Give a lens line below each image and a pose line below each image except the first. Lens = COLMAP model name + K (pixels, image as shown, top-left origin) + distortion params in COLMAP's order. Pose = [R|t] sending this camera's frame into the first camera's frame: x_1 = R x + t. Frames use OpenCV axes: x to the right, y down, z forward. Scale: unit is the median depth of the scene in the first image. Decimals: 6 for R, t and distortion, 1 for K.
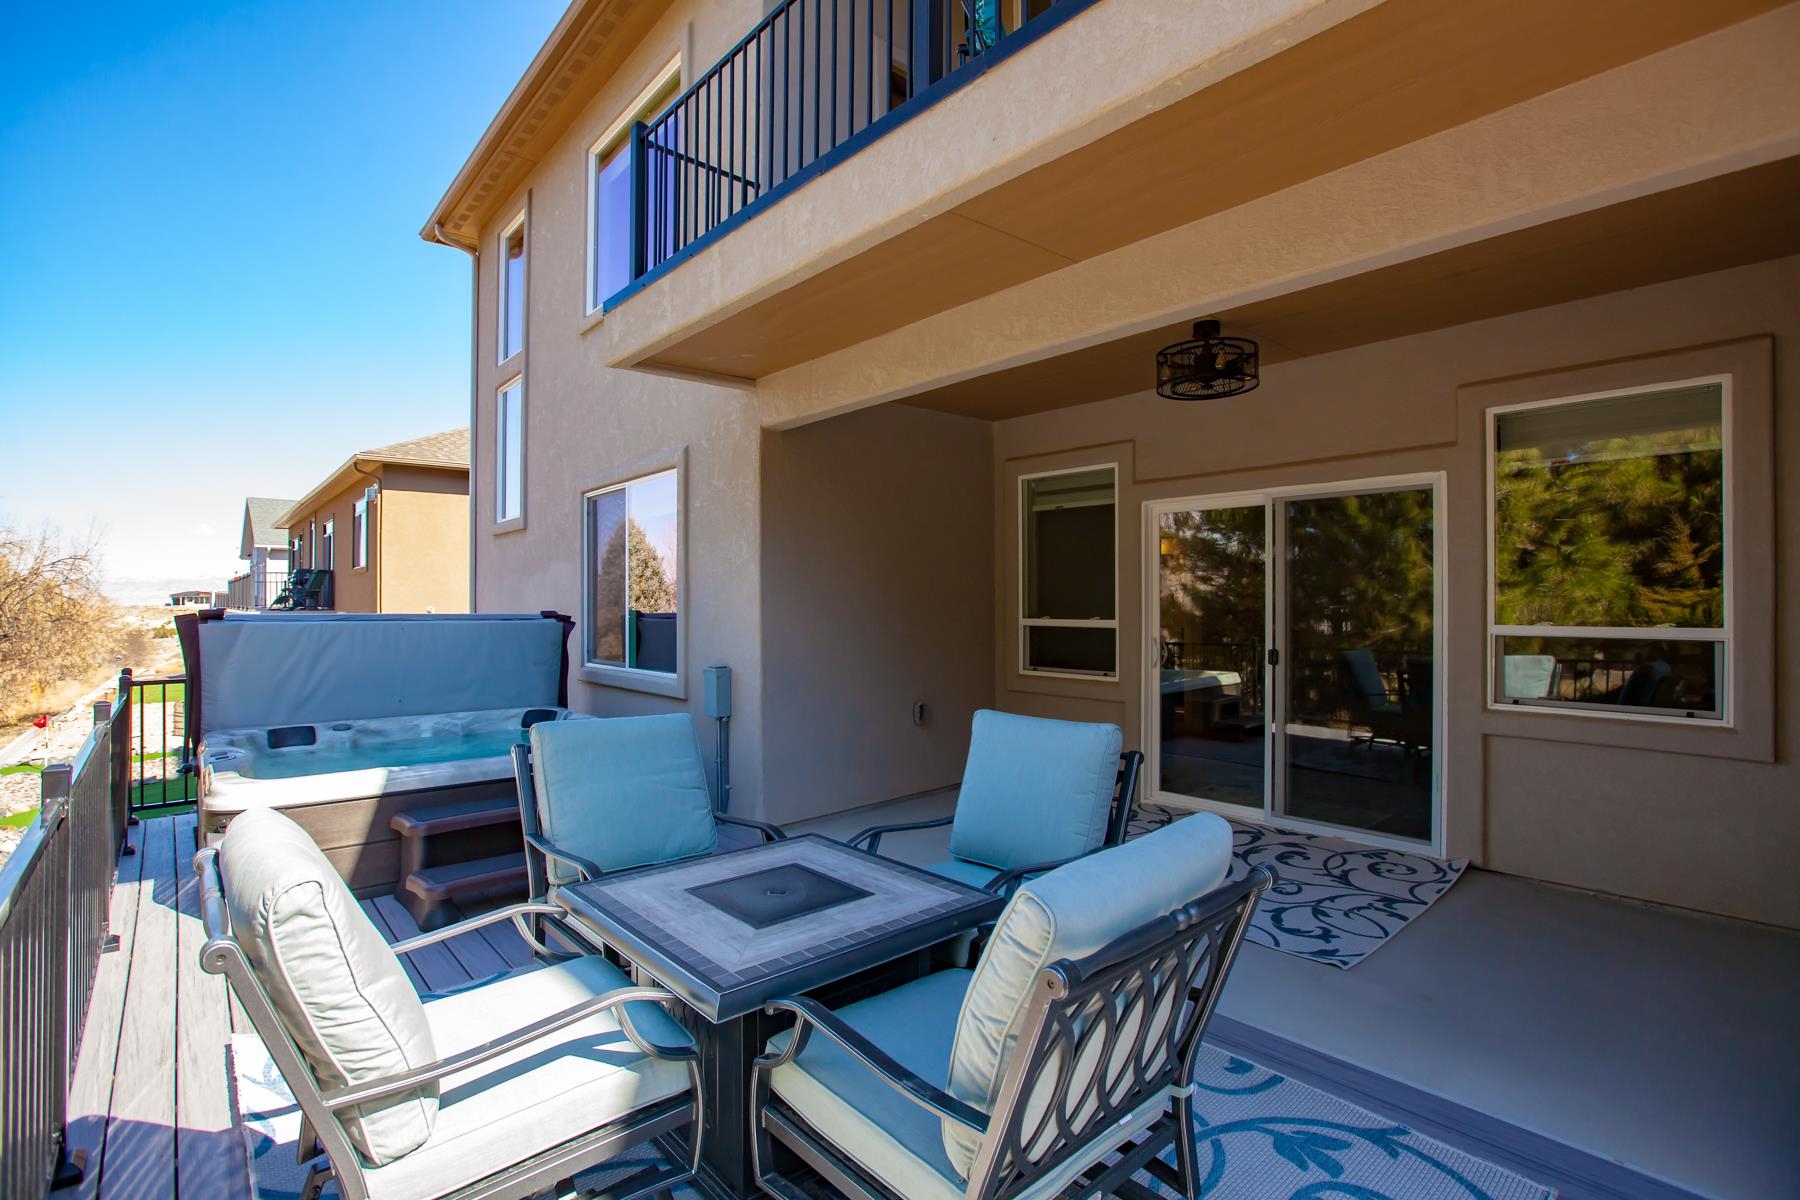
lens RADIAL K [[817.6, 0, 905.0], [0, 817.6, 595.0], [0, 0, 1]] dist [0.009915, -0.004289]
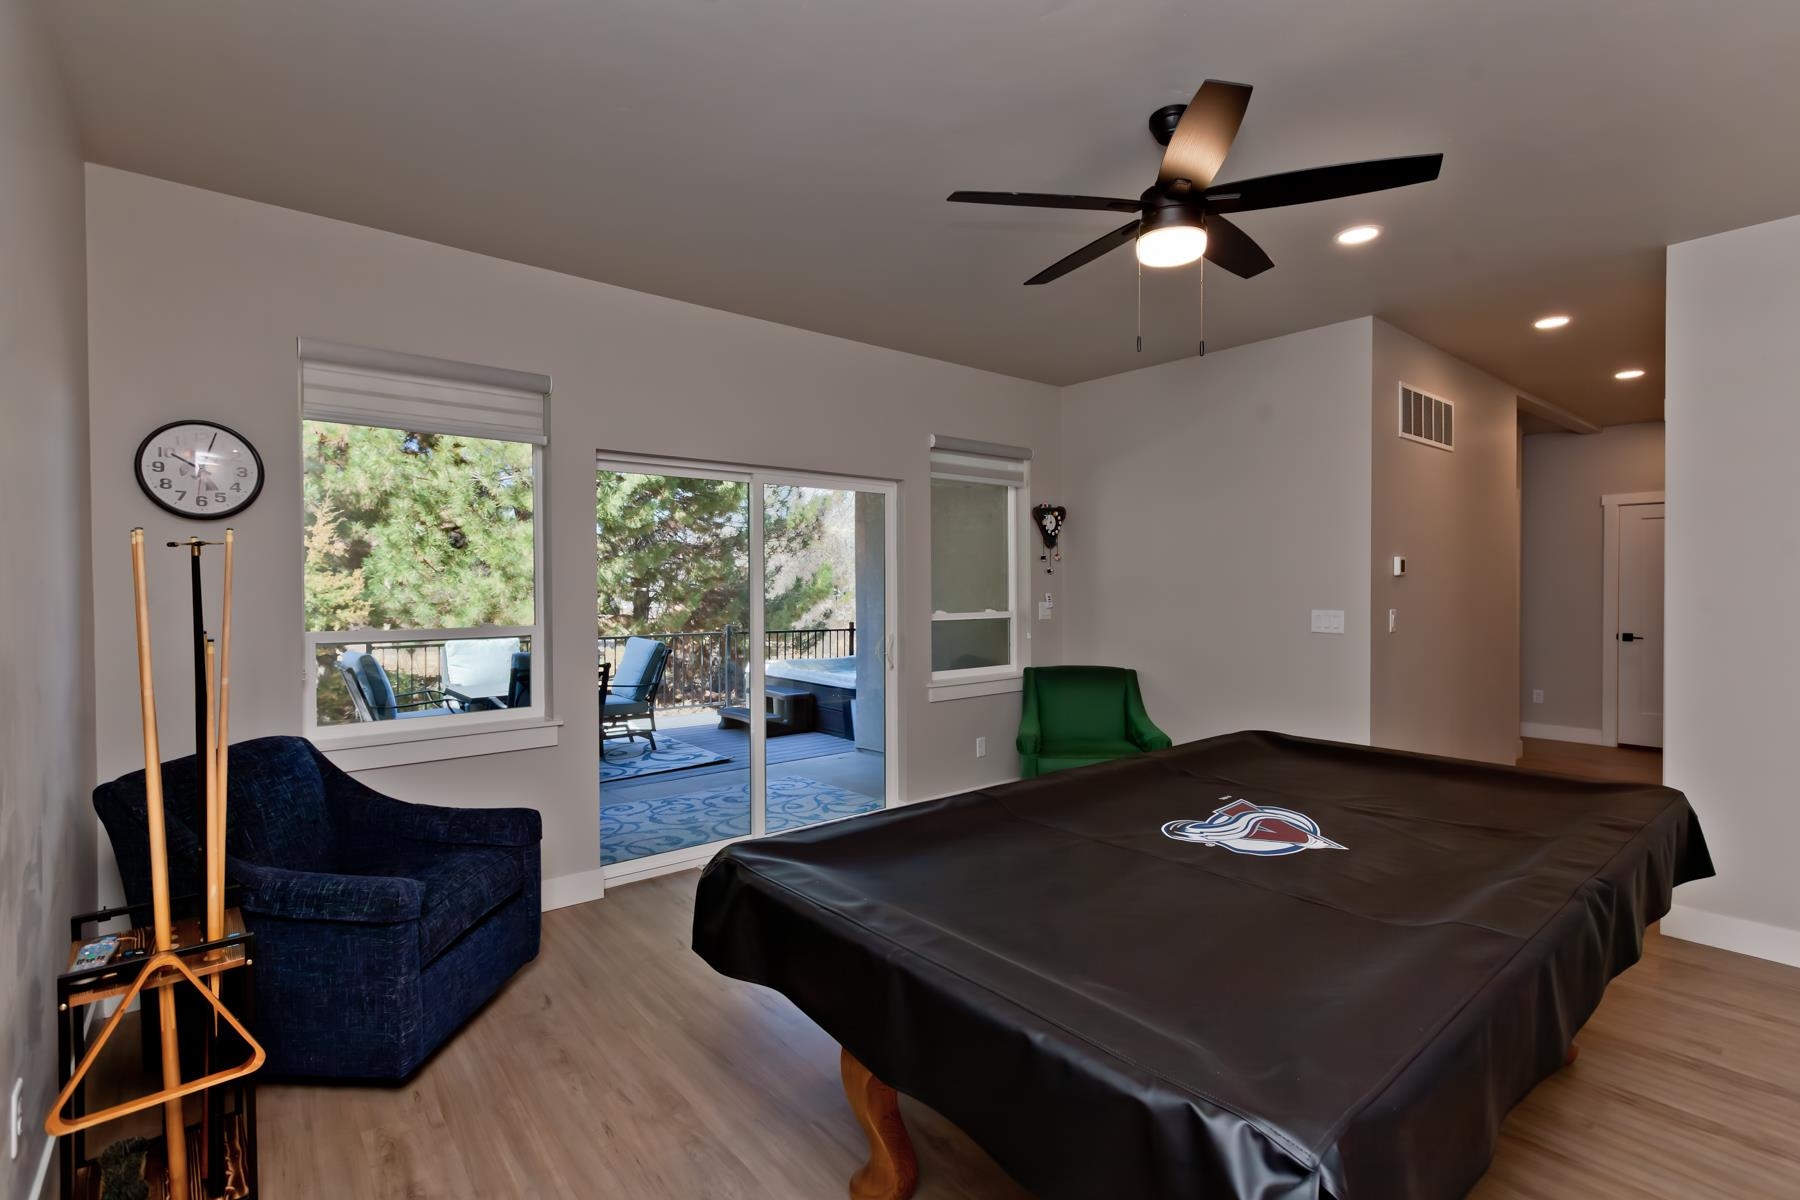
lens RADIAL K [[817.6, 0, 905.0], [0, 817.6, 595.0], [0, 0, 1]] dist [0.009915, -0.004289]
pose [[-0.031450, 0.010416, -0.999451, 1.491024], [0.011792, 0.999880, 0.010049, 0.003776], [0.999436, -0.011470, -0.031569, 1.336586]]
